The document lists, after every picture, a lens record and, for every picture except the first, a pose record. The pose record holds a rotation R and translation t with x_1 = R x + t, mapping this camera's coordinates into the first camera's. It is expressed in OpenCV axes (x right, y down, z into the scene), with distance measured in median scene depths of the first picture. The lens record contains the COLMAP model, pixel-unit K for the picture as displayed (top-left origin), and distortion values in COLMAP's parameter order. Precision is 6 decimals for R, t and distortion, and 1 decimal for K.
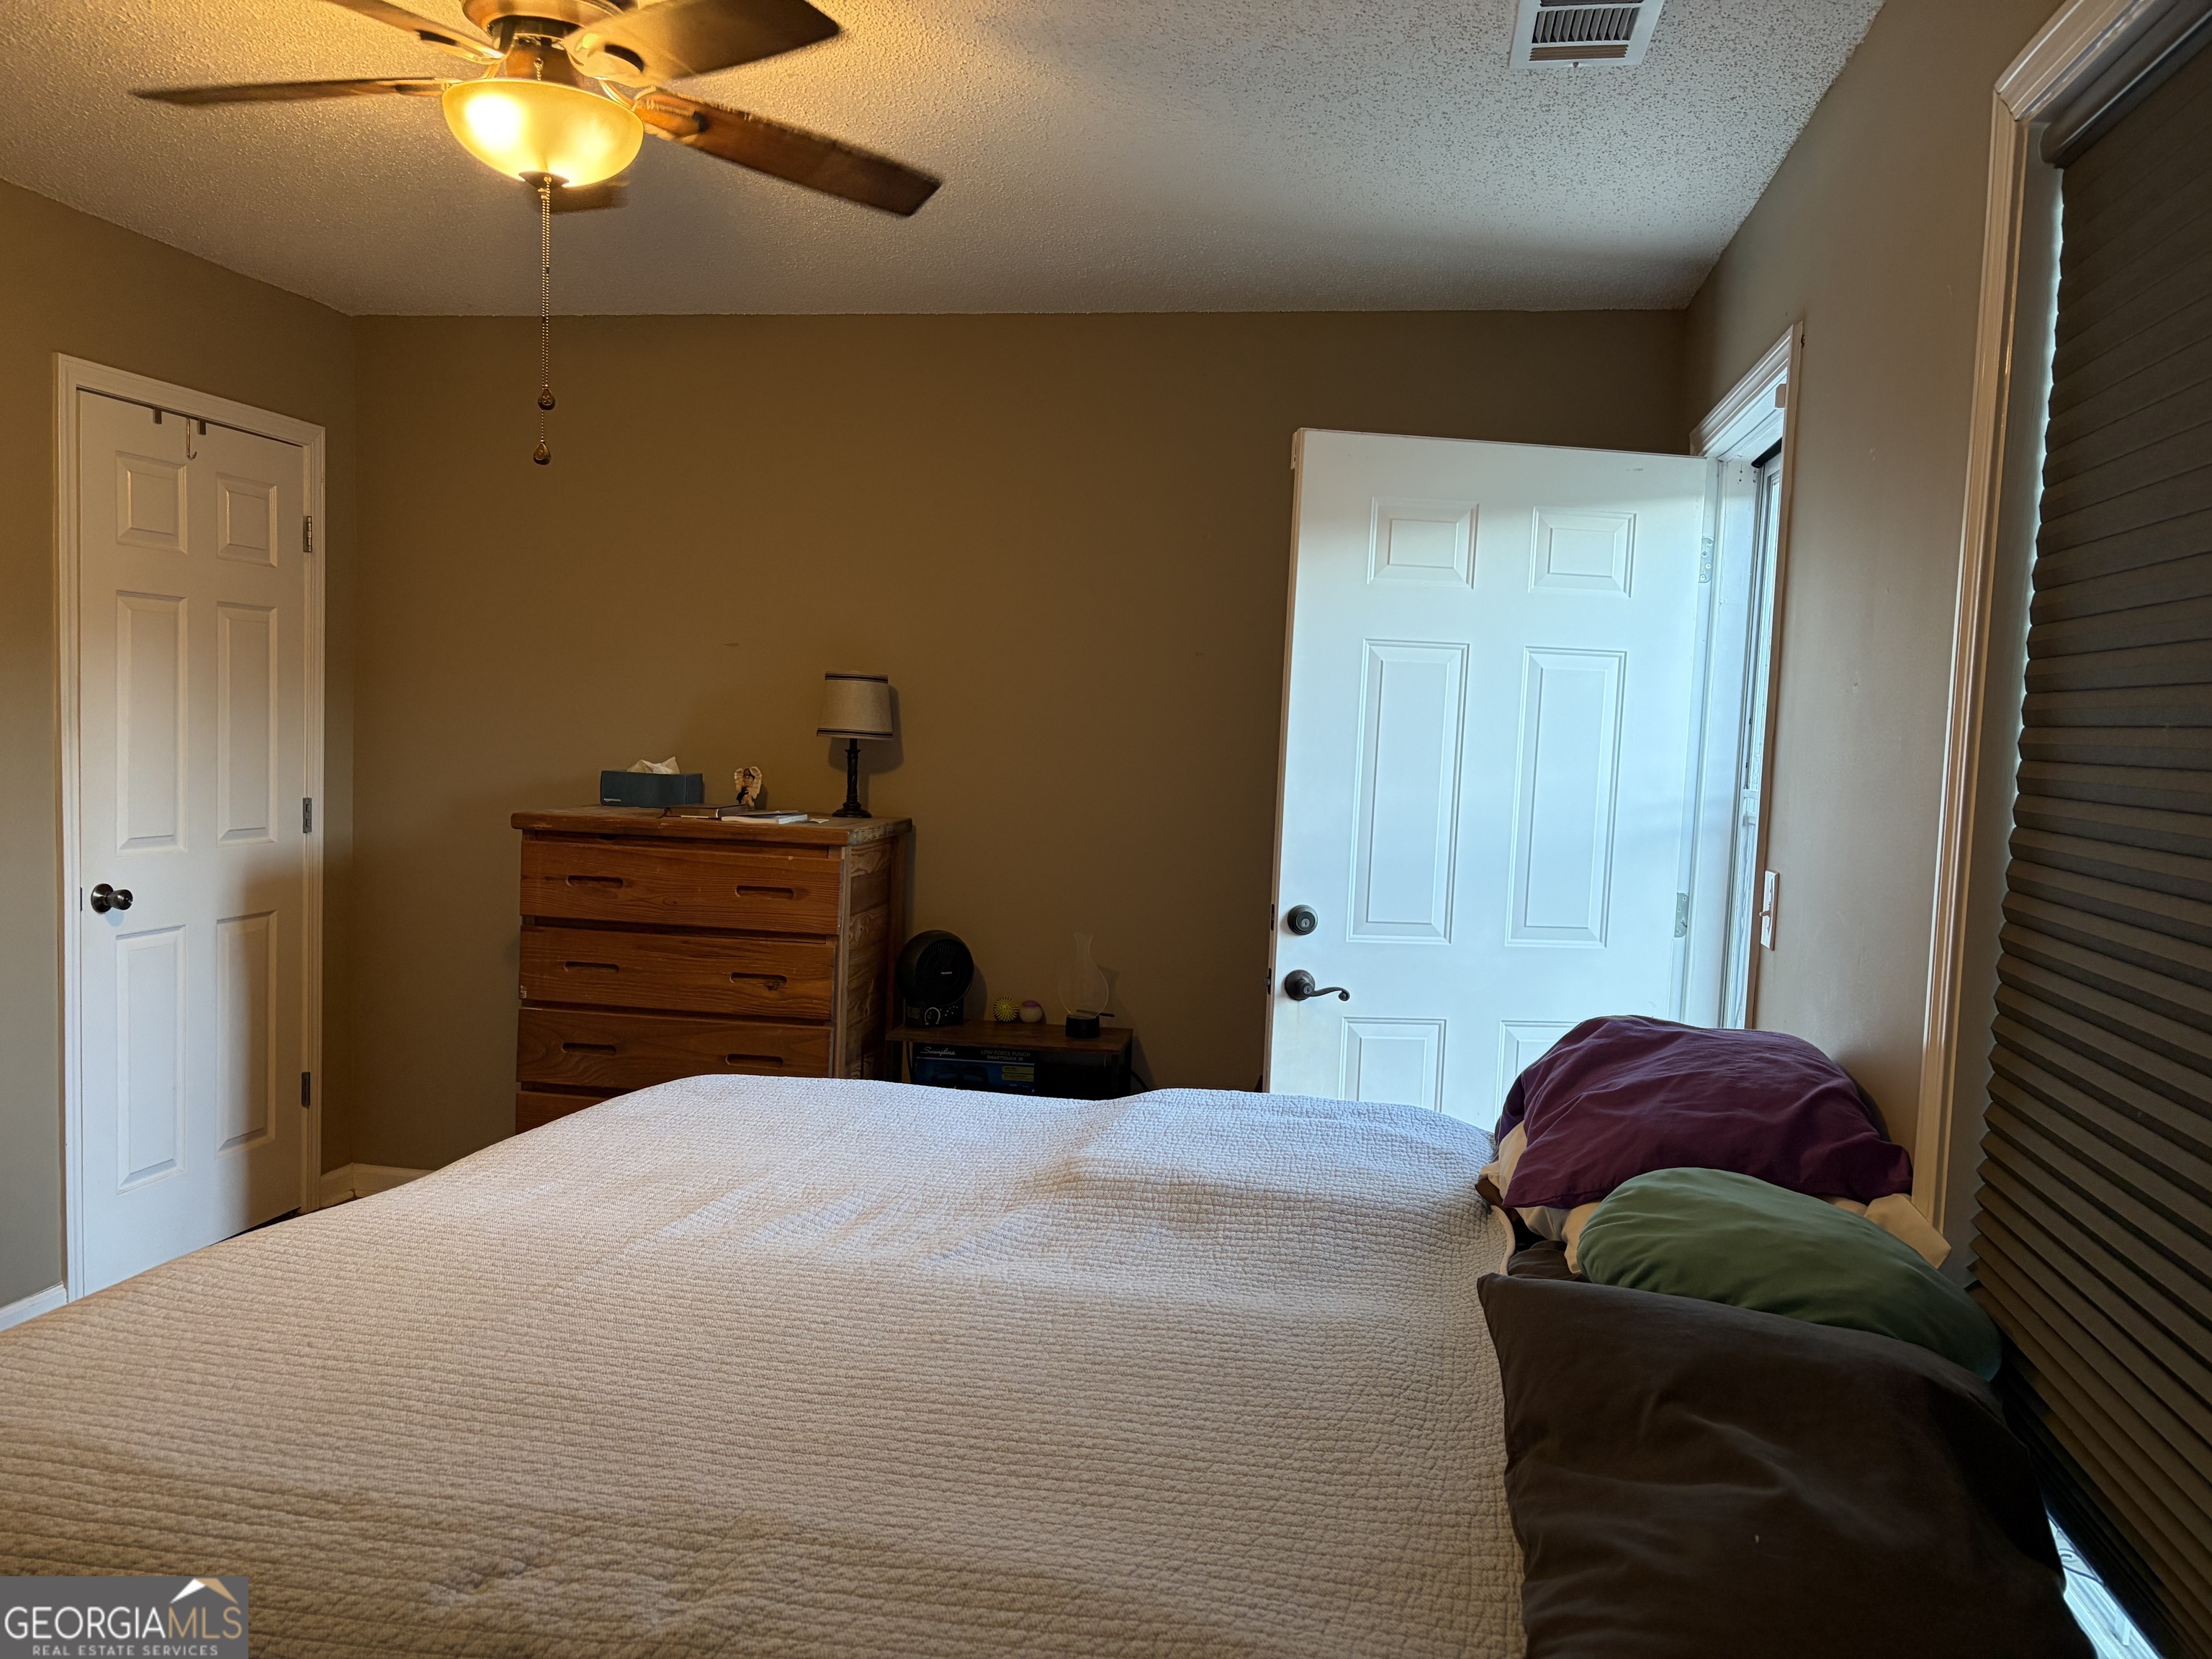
lens RADIAL K [[1670.6, 0, 1096.7], [0, 1670.6, 825.9], [0, 0, 1]] dist [0.067847, -0.073977]
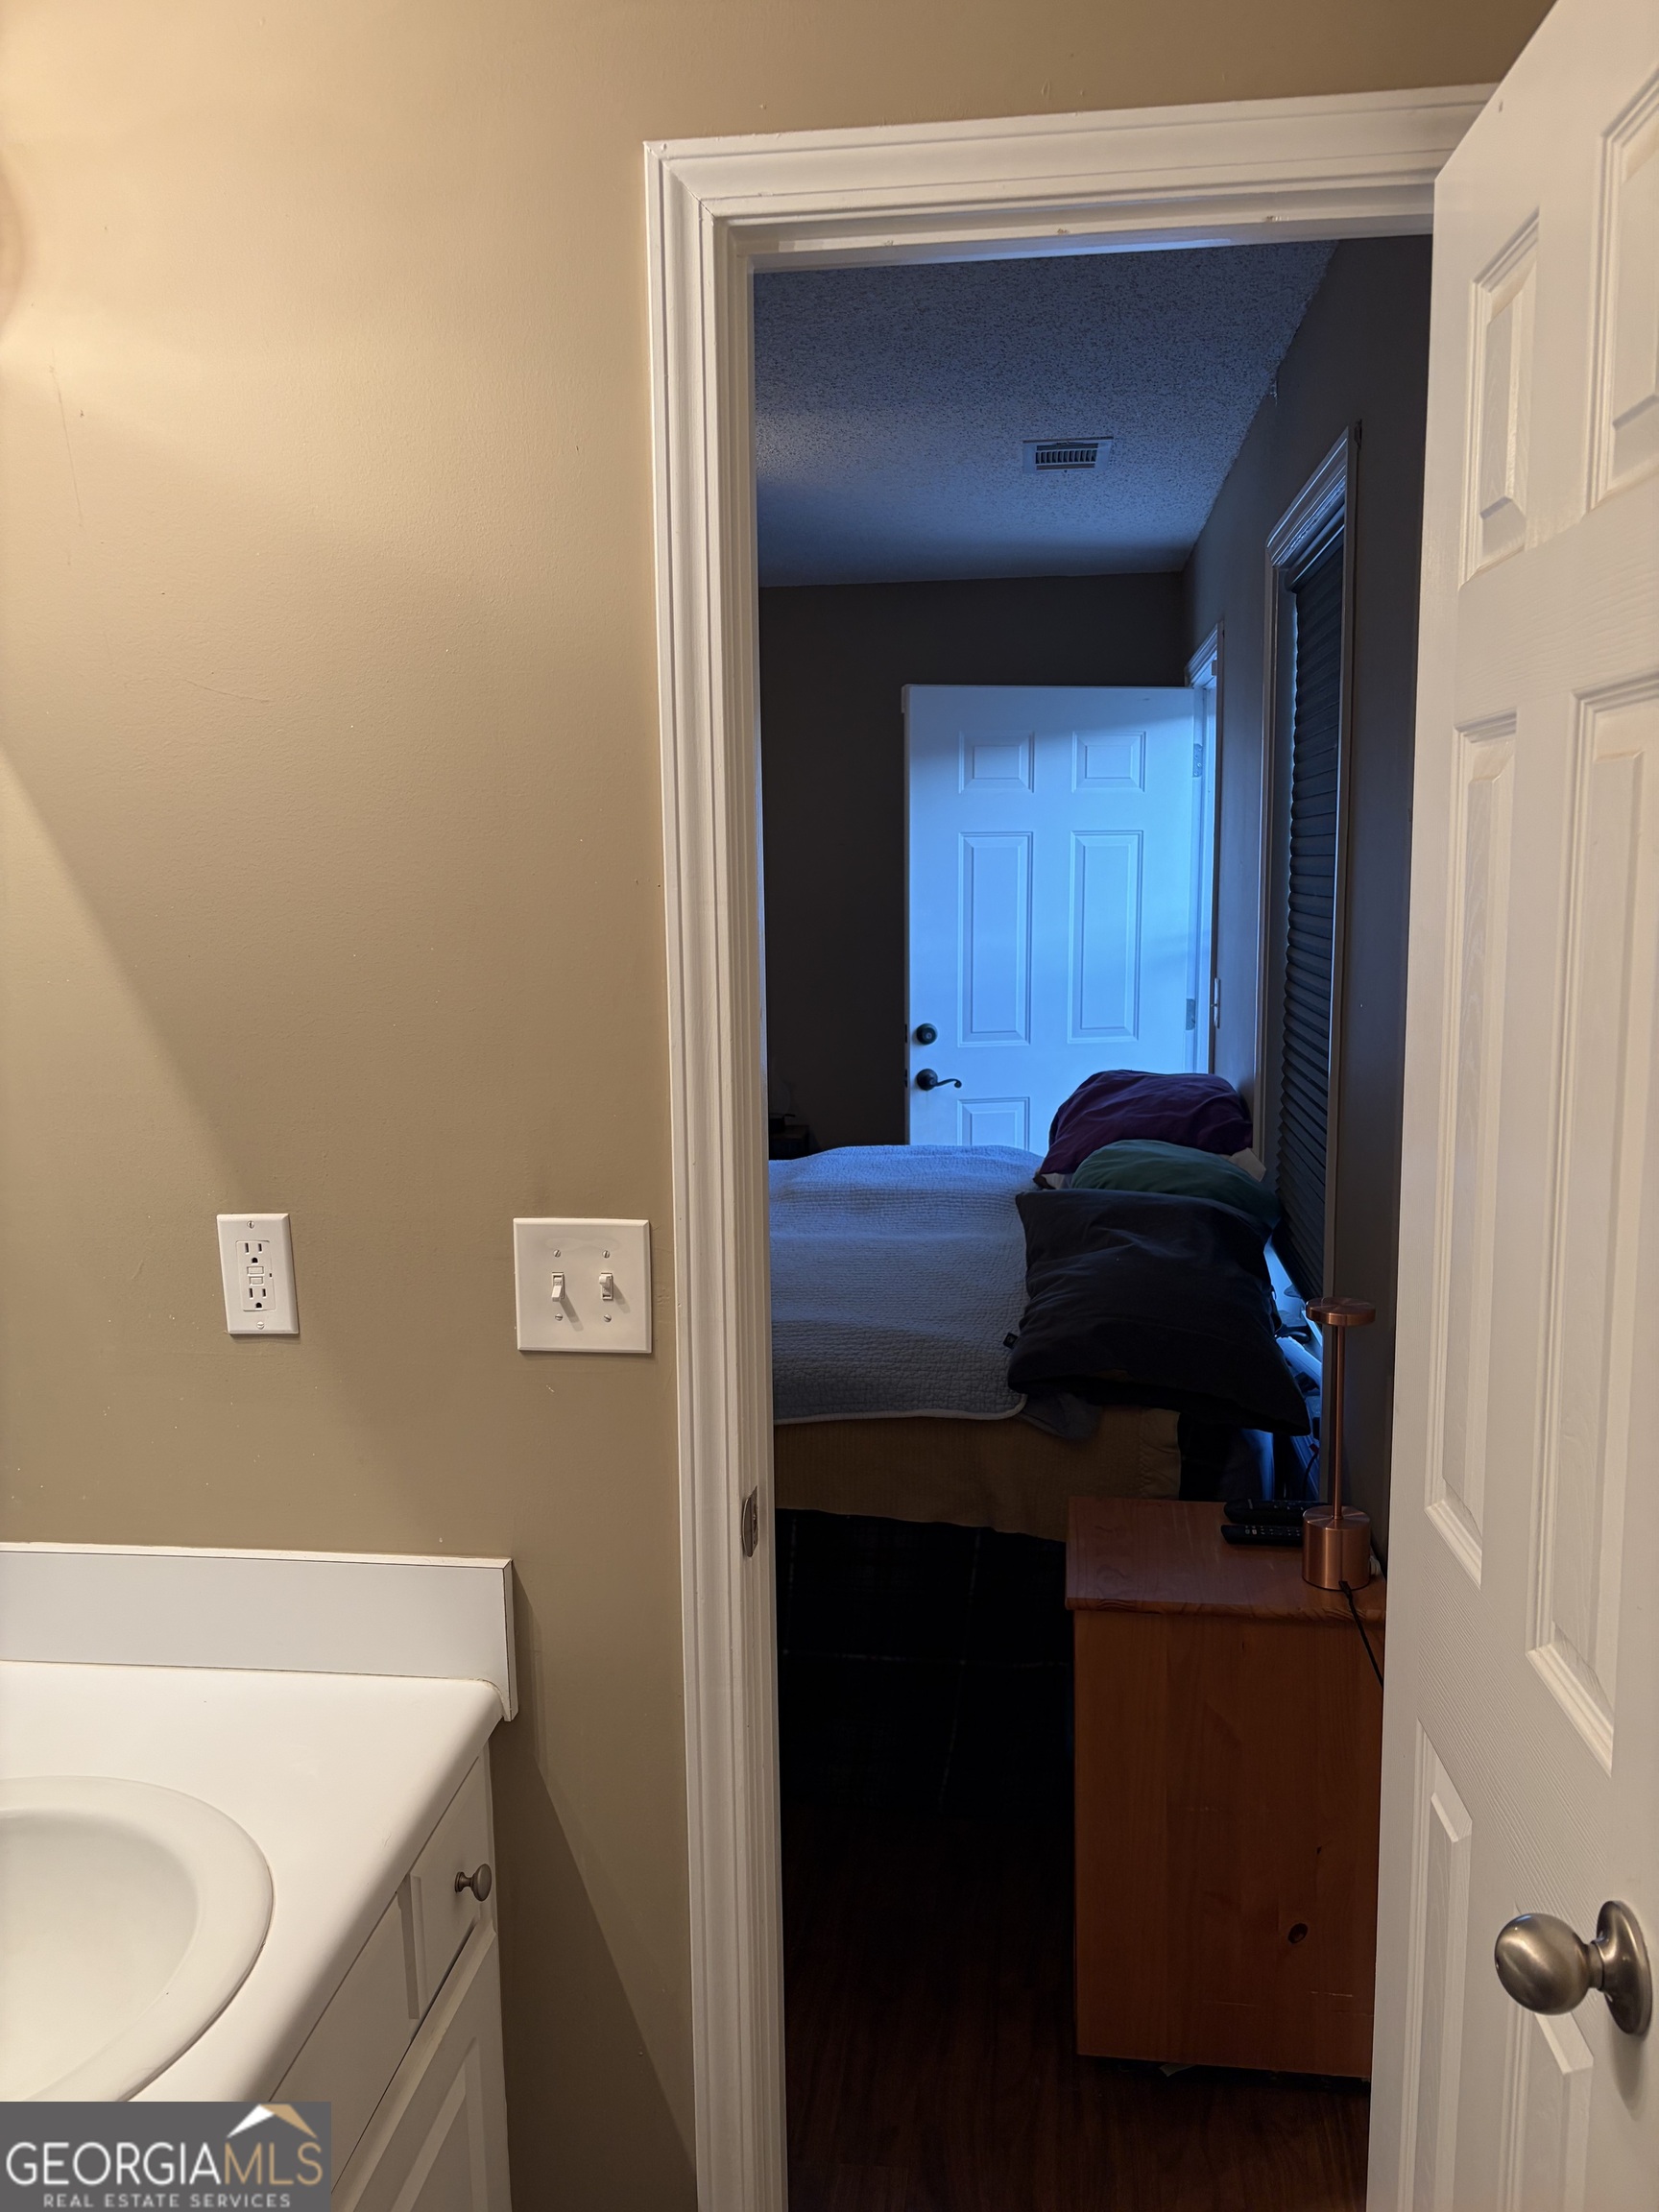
lens RADIAL K [[1670.6, 0, 823.4], [0, 1670.6, 1119.6], [0, 0, 1]] dist [0.067847, -0.073977]
pose [[0.996807, -0.063146, 0.048868, -0.047984], [0.058772, 0.994536, 0.086279, 0.001193], [-0.054049, -0.083132, 0.995072, -0.514163]]
